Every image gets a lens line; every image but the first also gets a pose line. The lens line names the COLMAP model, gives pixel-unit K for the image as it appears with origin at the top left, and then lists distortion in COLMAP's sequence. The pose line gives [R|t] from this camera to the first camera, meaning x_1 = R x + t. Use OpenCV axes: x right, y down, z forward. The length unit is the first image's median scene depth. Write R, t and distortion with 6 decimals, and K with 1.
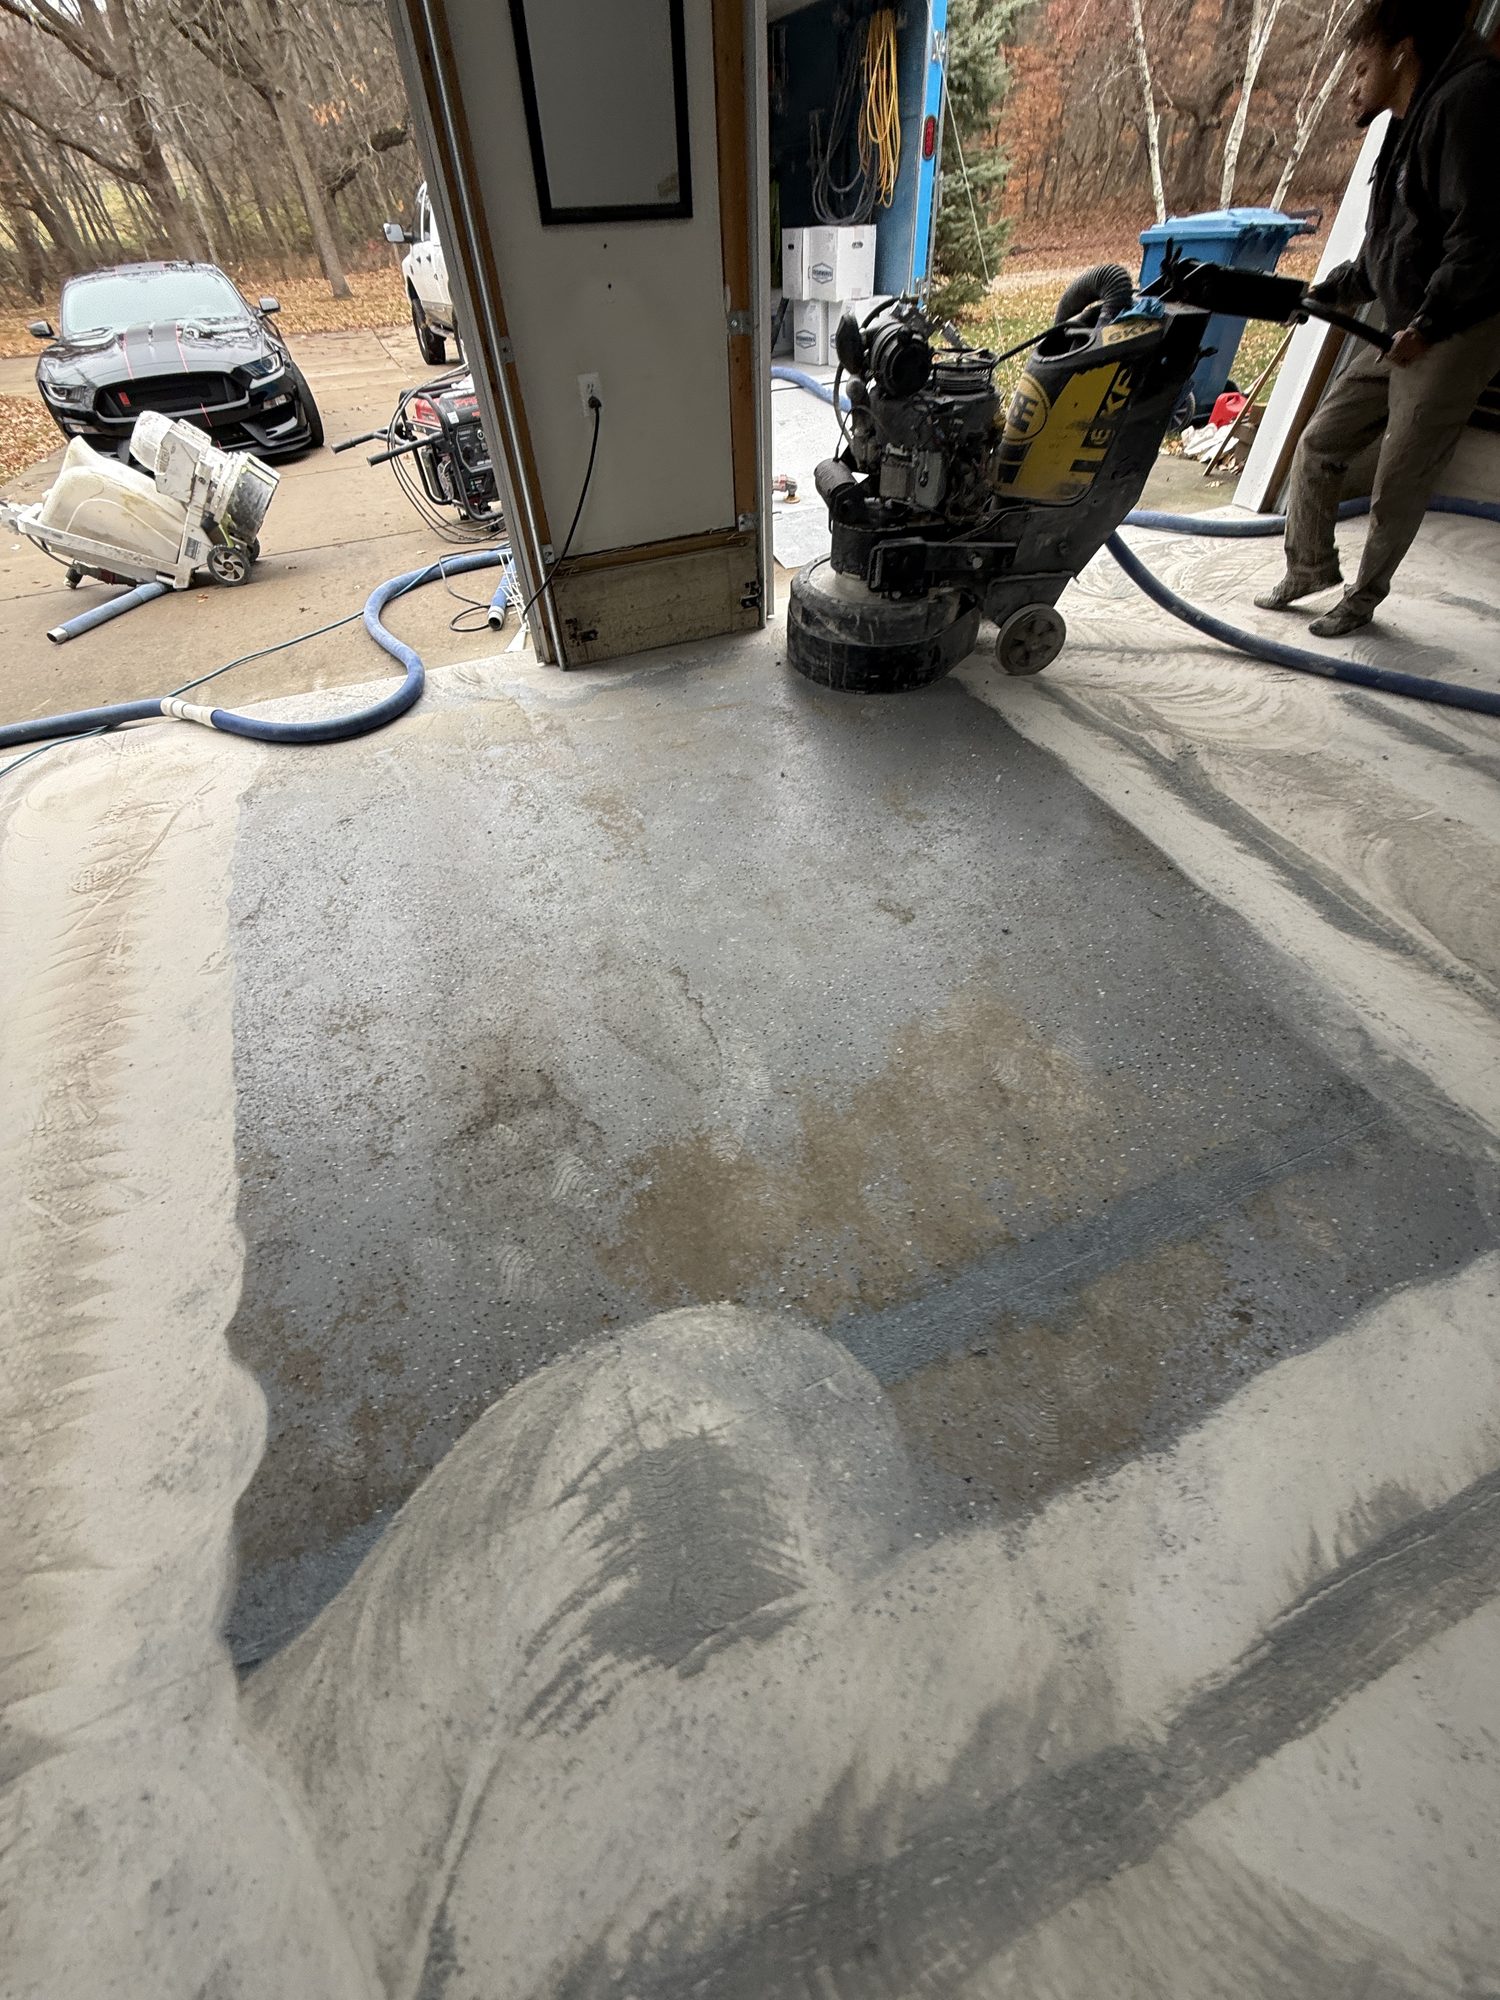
lens RADIAL K [[792.9, 0, 747.7], [0, 792.9, 992.6], [0, 0, 1]] dist [0.000546, -0.000572]
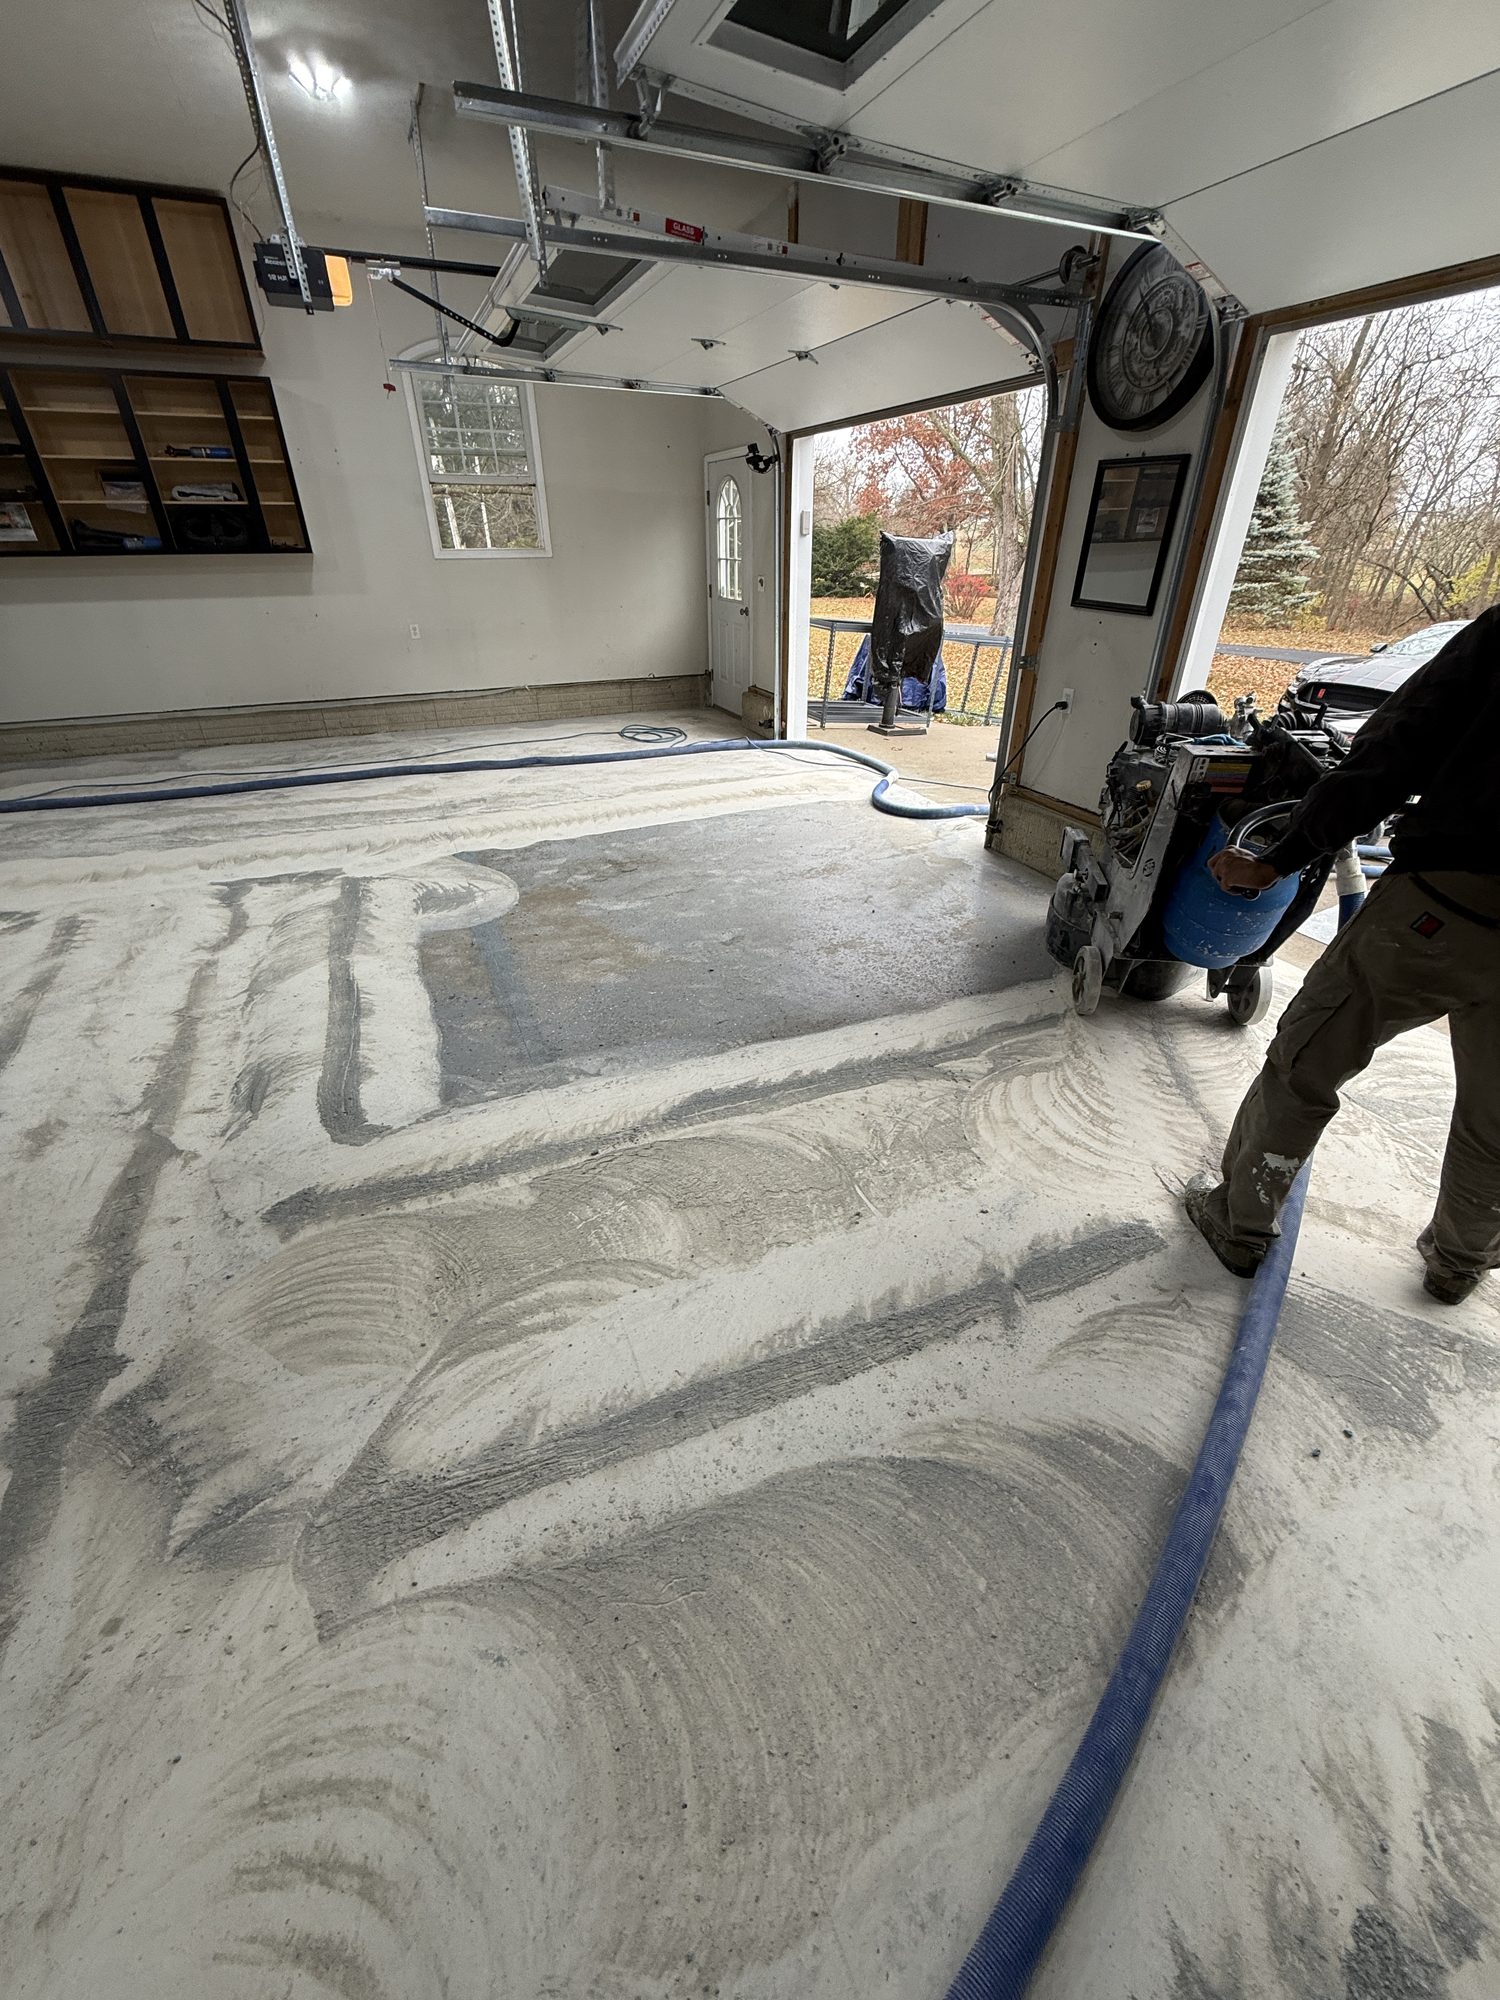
lens RADIAL K [[792.9, 0, 744.6], [0, 792.9, 994.3], [0, 0, 1]] dist [0.000546, -0.000572]
pose [[0.015540, 0.528544, -0.848764, 1.747246], [-0.739626, 0.577296, 0.345953, -0.666780], [0.672839, 0.622391, 0.399896, 0.464218]]
